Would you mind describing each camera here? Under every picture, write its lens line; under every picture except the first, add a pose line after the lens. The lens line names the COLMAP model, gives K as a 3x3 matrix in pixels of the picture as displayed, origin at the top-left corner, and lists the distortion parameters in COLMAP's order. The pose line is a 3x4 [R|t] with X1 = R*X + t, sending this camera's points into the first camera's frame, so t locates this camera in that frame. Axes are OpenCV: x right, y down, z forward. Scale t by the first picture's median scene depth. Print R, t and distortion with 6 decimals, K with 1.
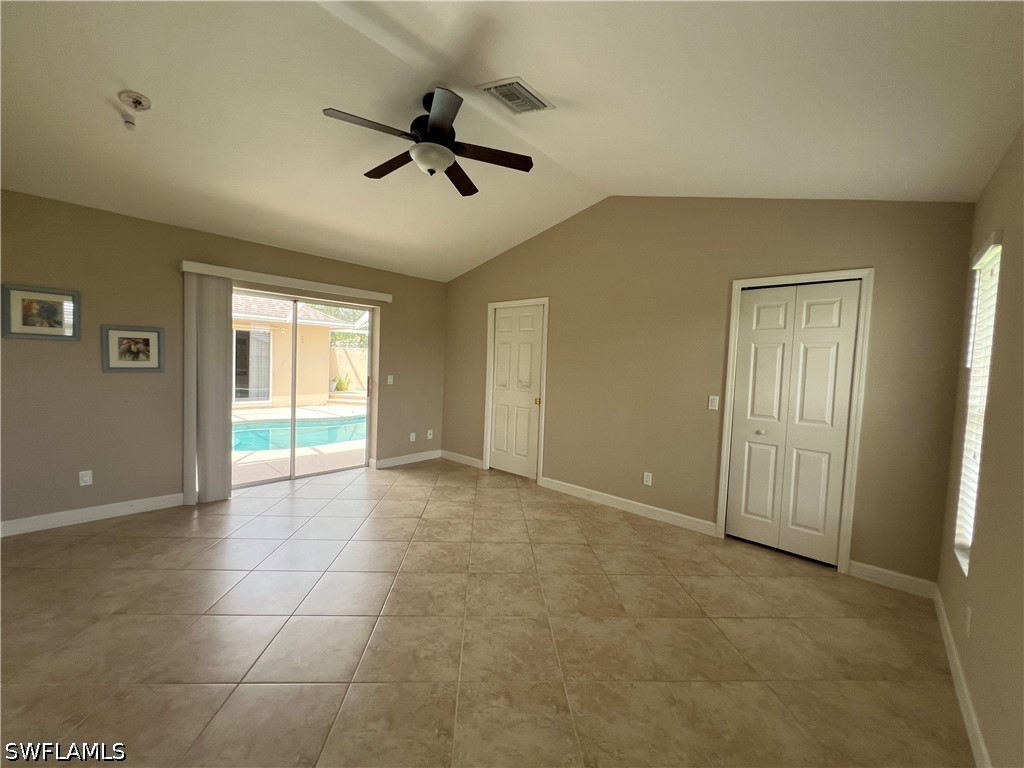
lens RADIAL K [[407.5, 0, 510.8], [0, 407.5, 380.8], [0, 0, 1]] dist [0.000066, 0.000020]
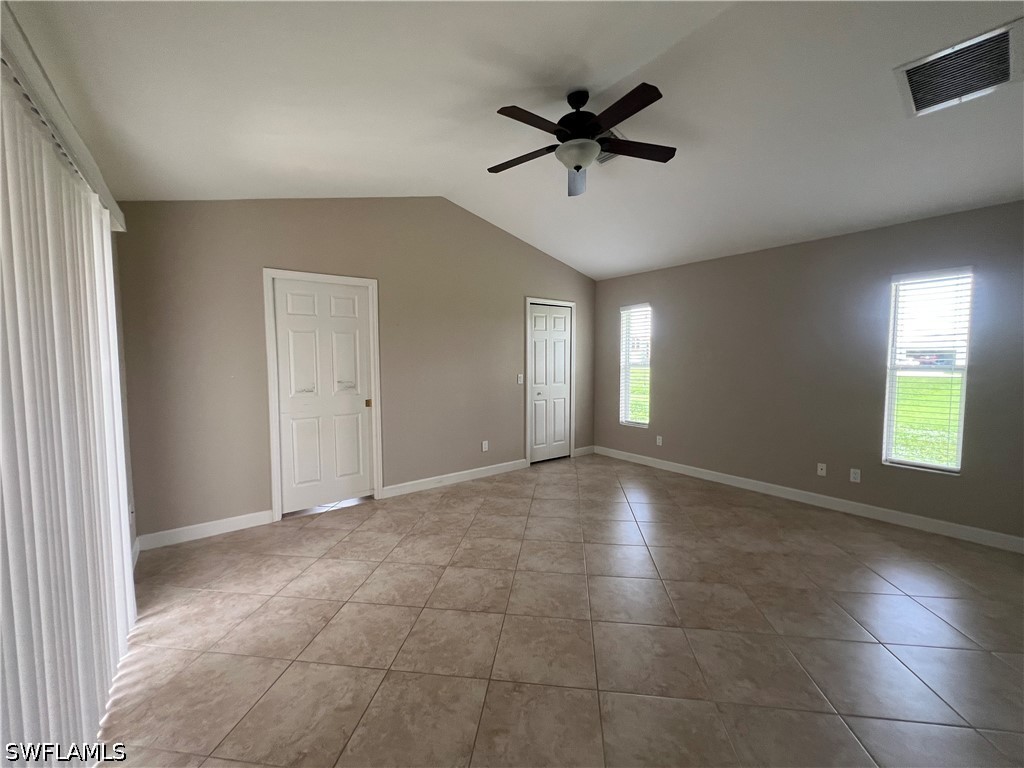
lens RADIAL K [[409.5, 0, 508.2], [0, 409.5, 381.9], [0, 0, 1]] dist [-0.012381, -0.000017]
pose [[0.197561, -0.098694, 0.975310, -0.960792], [0.062330, 0.994171, 0.087977, -0.066956], [-0.978307, 0.043410, 0.202561, 0.762681]]
